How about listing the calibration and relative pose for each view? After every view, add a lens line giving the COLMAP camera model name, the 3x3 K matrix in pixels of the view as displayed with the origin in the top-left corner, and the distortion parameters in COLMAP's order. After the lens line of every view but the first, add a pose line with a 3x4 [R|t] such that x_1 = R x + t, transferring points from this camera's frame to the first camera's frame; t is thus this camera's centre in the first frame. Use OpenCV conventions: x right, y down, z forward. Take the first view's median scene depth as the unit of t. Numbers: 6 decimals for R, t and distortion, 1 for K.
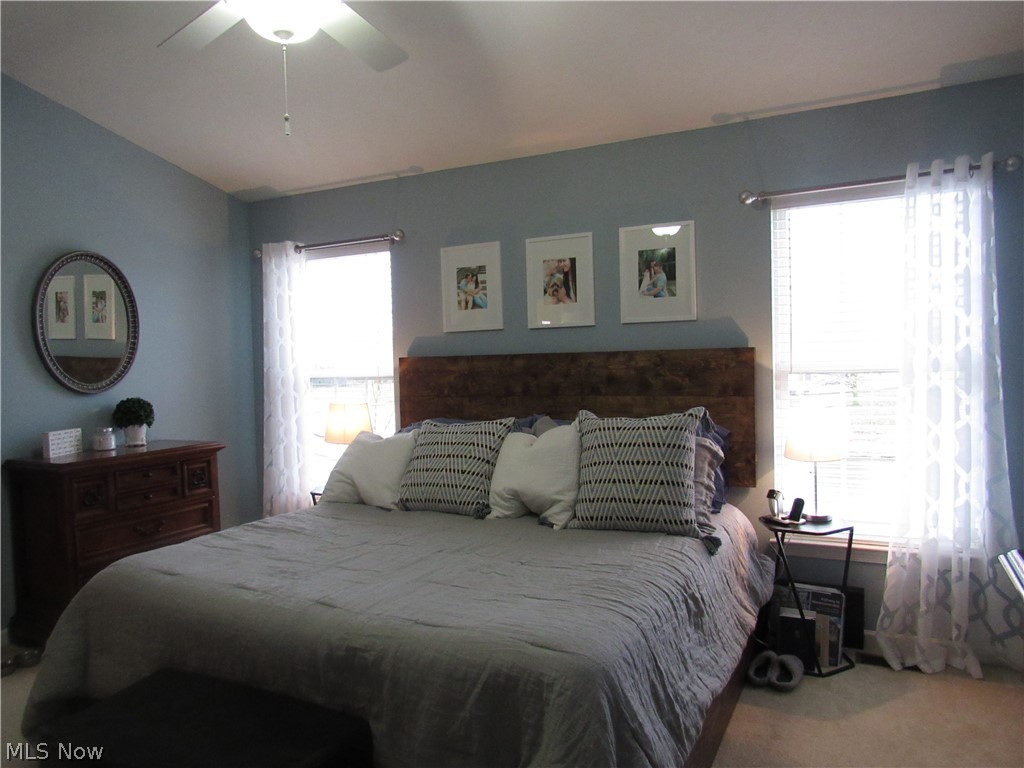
lens RADIAL K [[762.7, 0, 512.0], [0, 762.7, 384.0], [0, 0, 1]] dist [-0.007788, 0.000916]
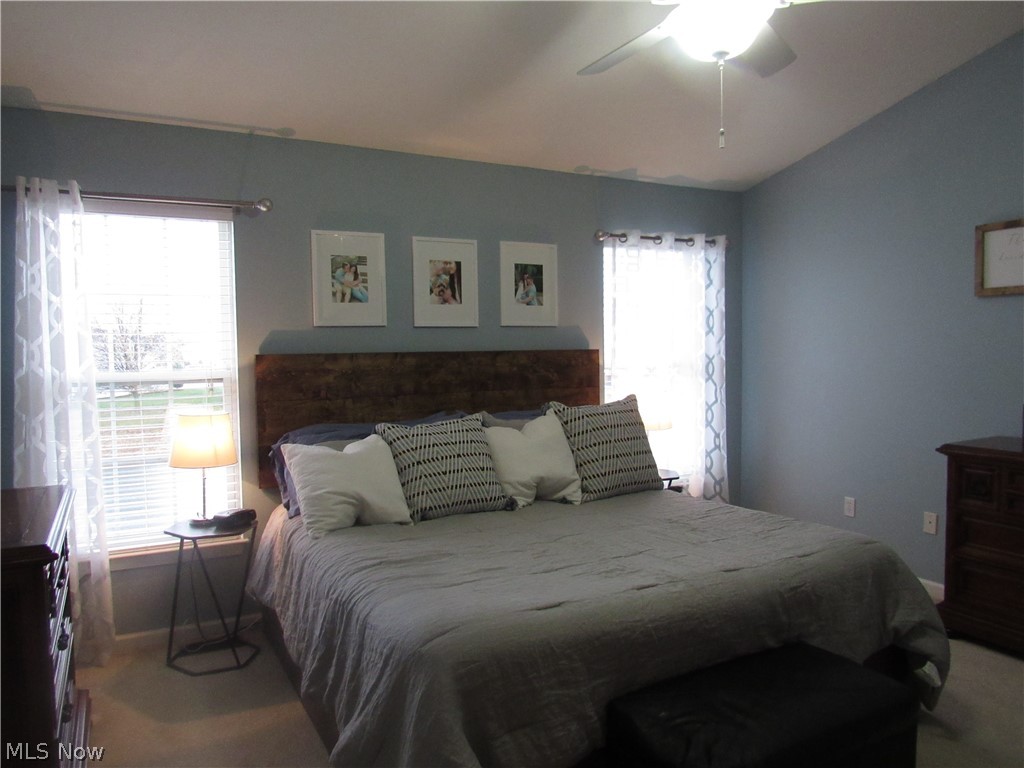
lens RADIAL K [[731.5, 0, 512.0], [0, 731.5, 384.0], [0, 0, 1]] dist [-0.031224, -0.000370]
pose [[0.547643, -0.018073, 0.836517, -0.732046], [0.031148, 0.999514, 0.001203, 0.004943], [-0.836132, 0.025397, 0.547940, 0.389628]]
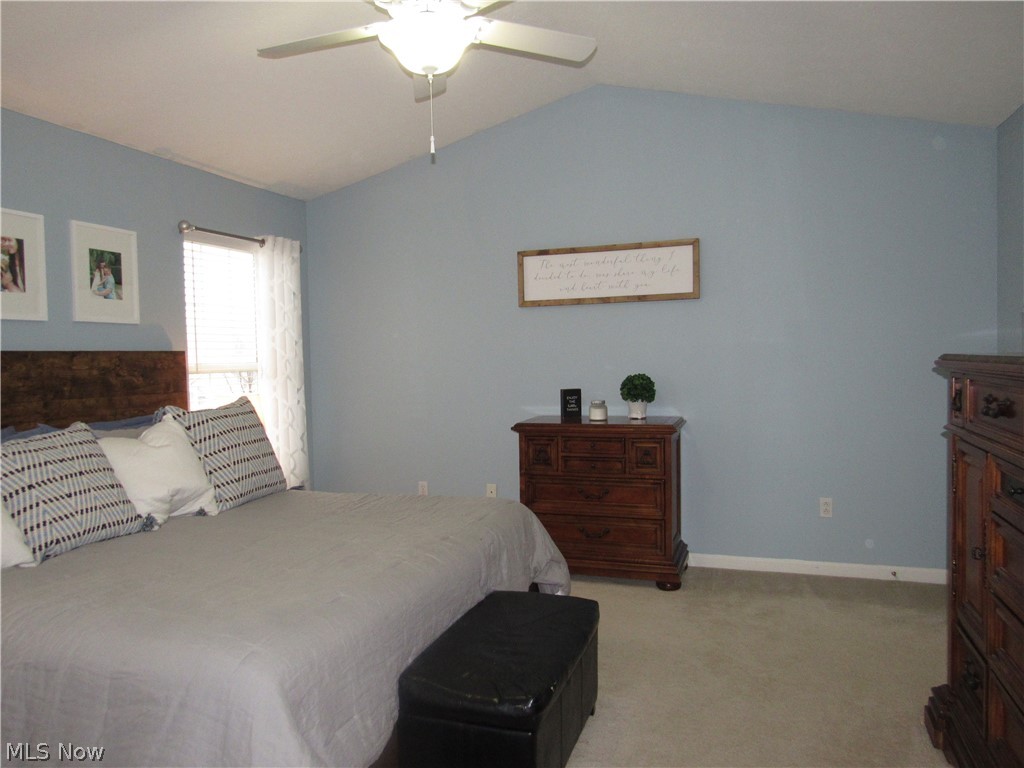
lens RADIAL K [[731.5, 0, 512.0], [0, 731.5, 384.0], [0, 0, 1]] dist [-0.031224, -0.000370]
pose [[-0.150551, -0.003097, 0.988597, -0.794366], [0.066791, 0.997678, 0.013297, 0.020440], [-0.986343, 0.068032, -0.149995, 0.595875]]
